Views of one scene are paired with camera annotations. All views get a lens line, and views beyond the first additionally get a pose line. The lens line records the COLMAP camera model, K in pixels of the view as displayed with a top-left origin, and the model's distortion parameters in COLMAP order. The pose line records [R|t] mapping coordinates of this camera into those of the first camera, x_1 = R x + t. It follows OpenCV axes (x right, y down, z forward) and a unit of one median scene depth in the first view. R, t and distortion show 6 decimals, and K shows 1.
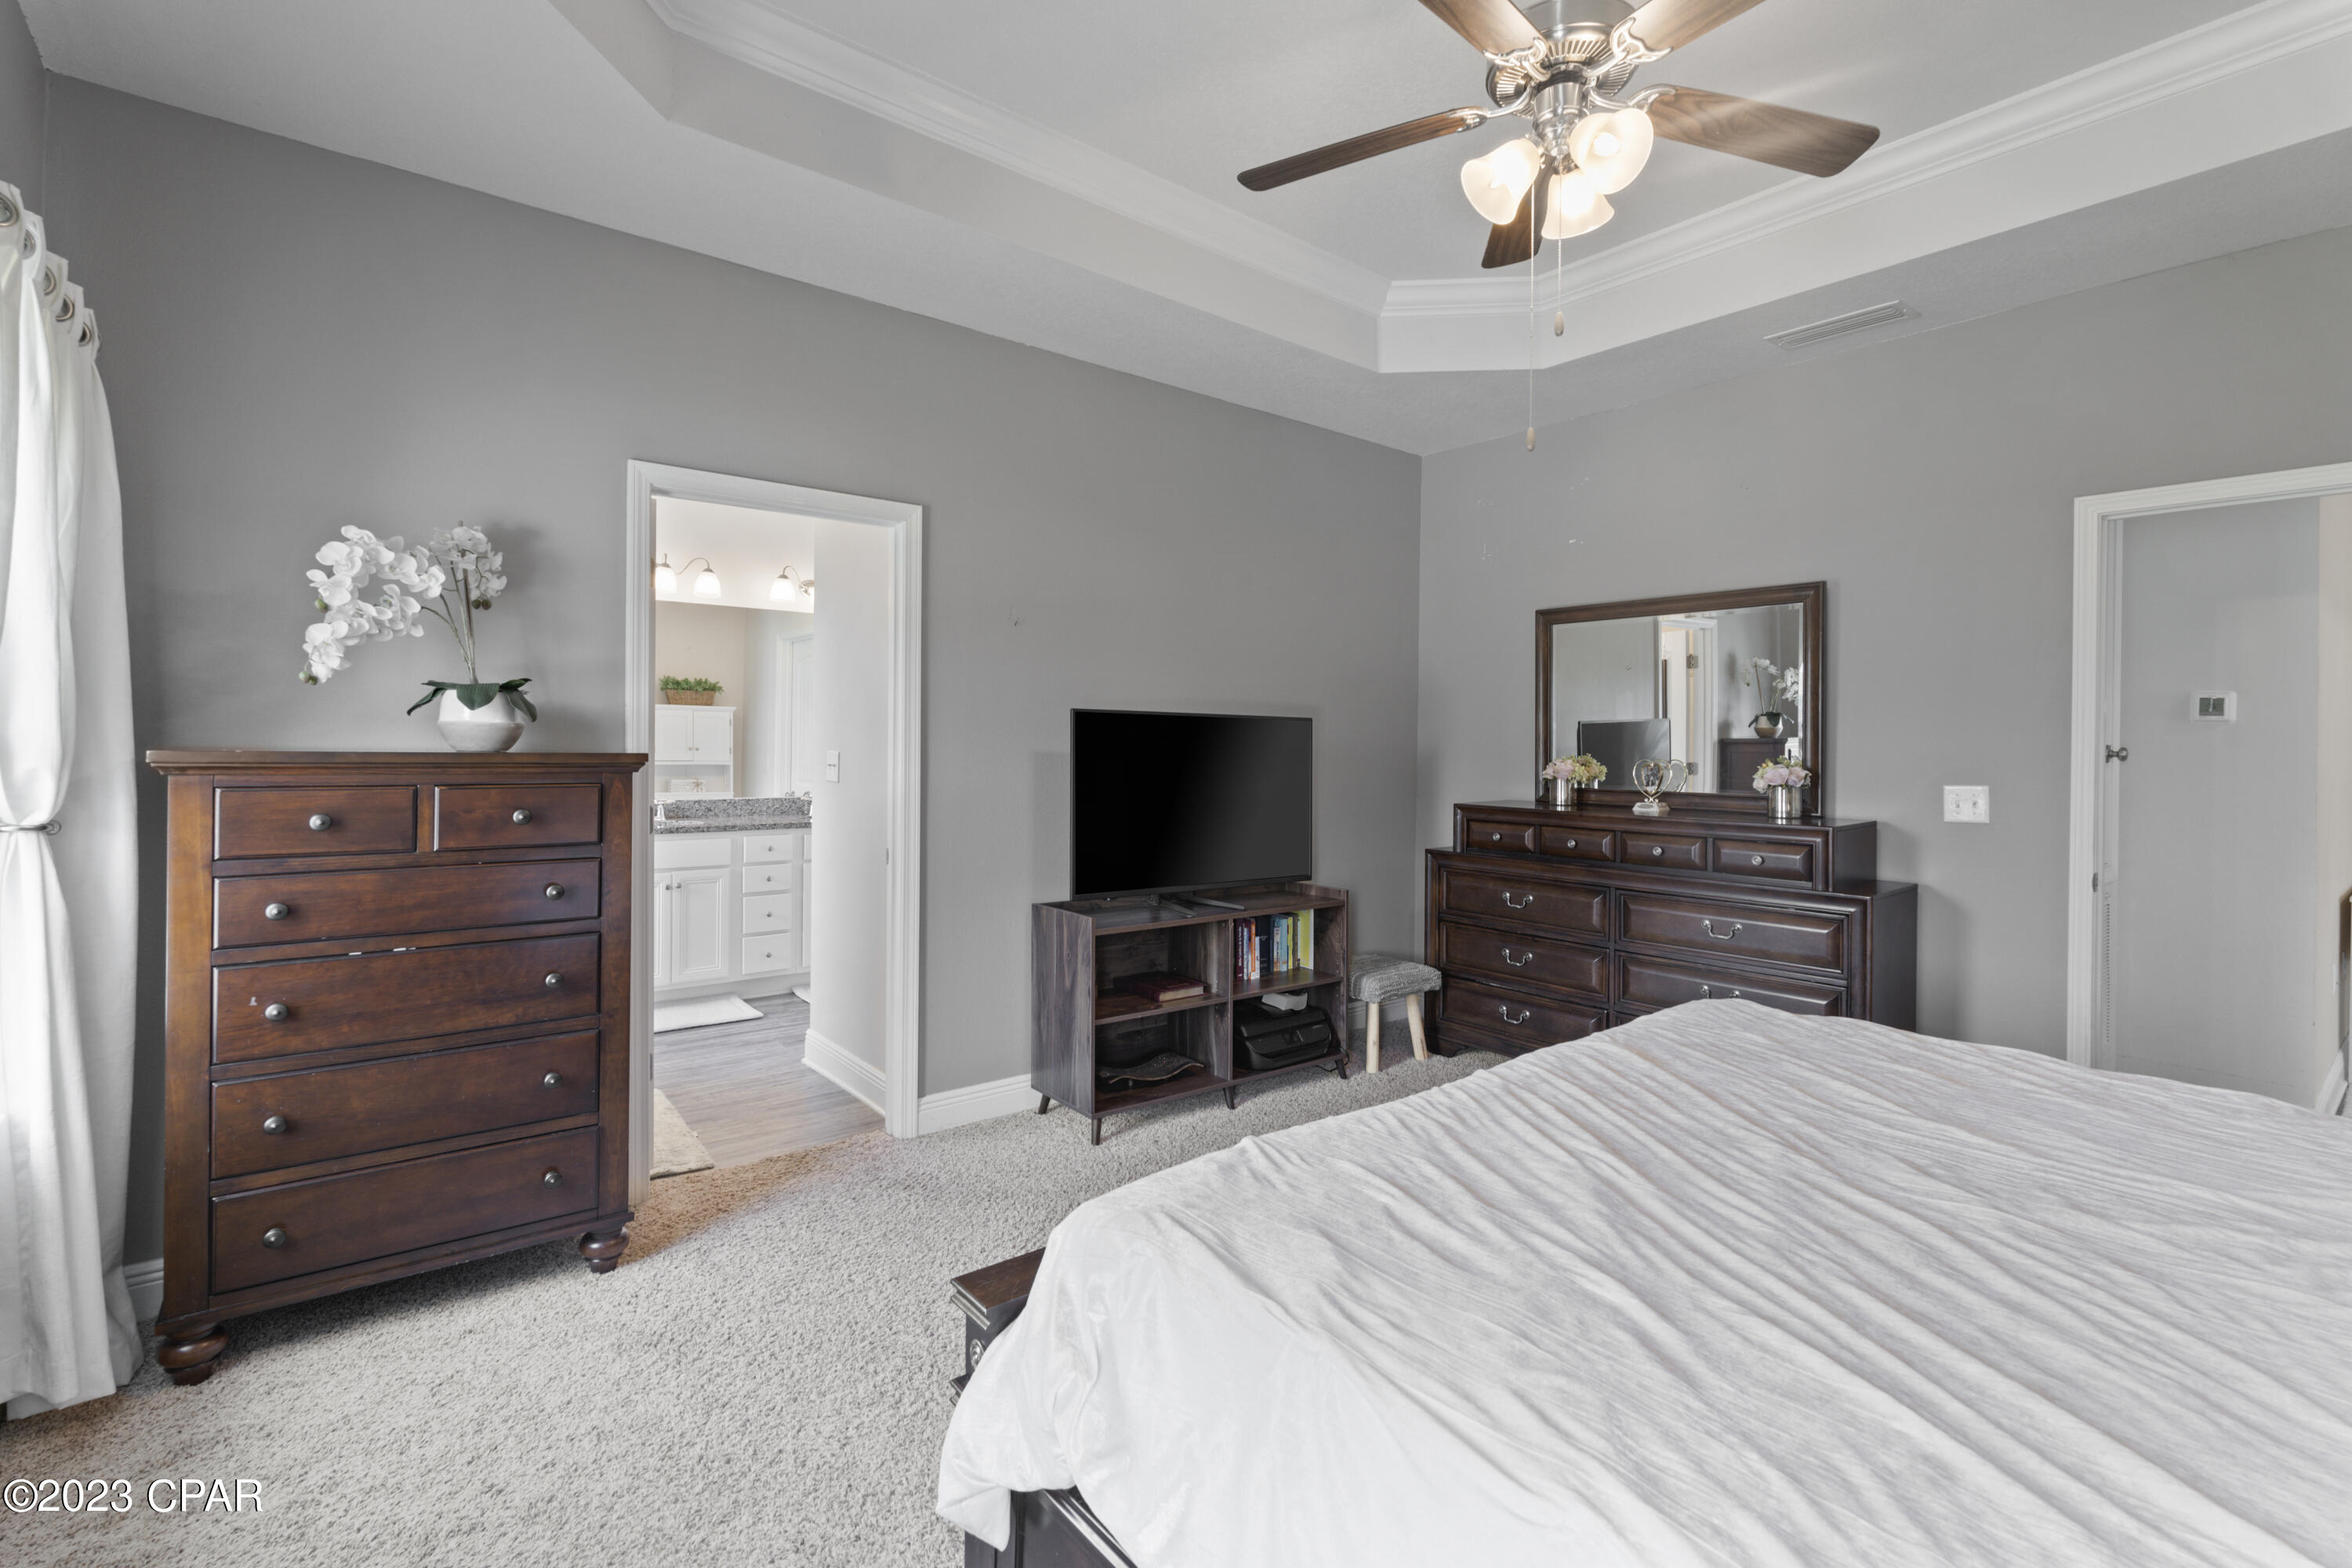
lens RADIAL K [[1054.6, 0, 1184.4], [0, 1054.6, 764.9], [0, 0, 1]] dist [-0.004910, 0.000563]
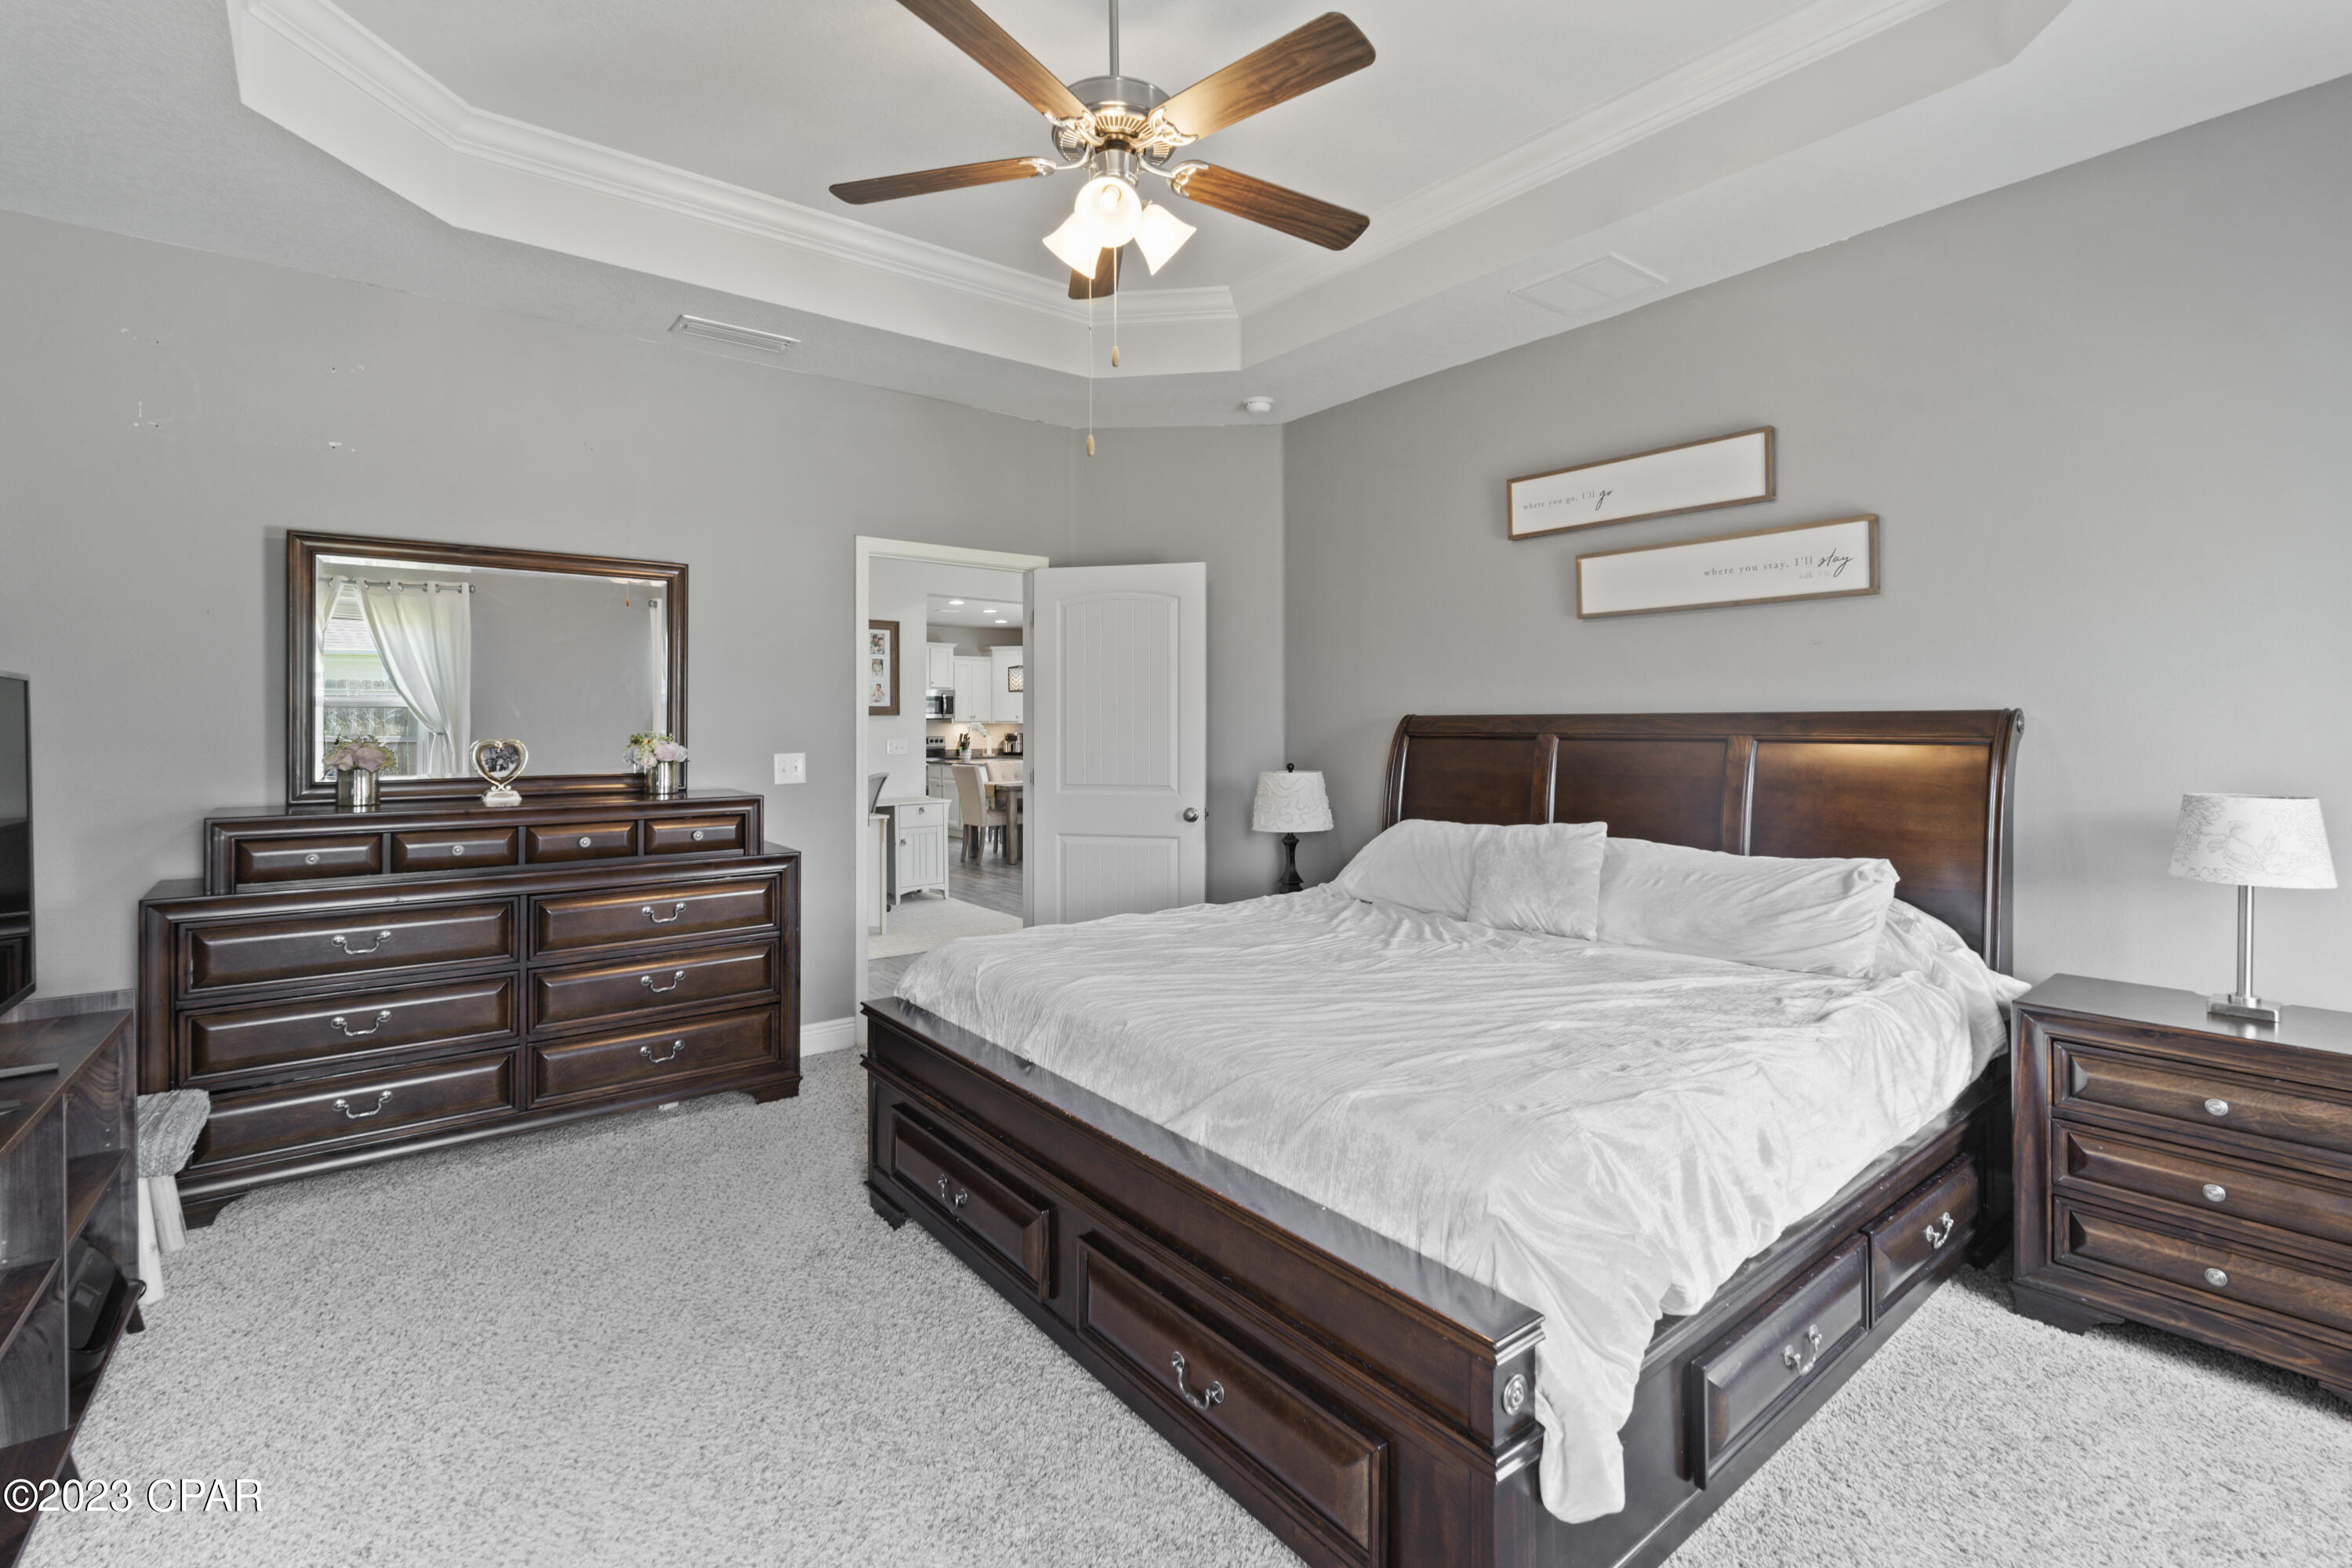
lens RADIAL K [[1054.6, 0, 1195.1], [0, 1054.6, 728.7], [0, 0, 1]] dist [-0.004910, 0.000563]
pose [[-0.004117, -0.015651, 0.999869, -0.428759], [0.020163, 0.999673, 0.015731, -0.016665], [-0.999788, 0.020225, -0.003800, 0.486618]]
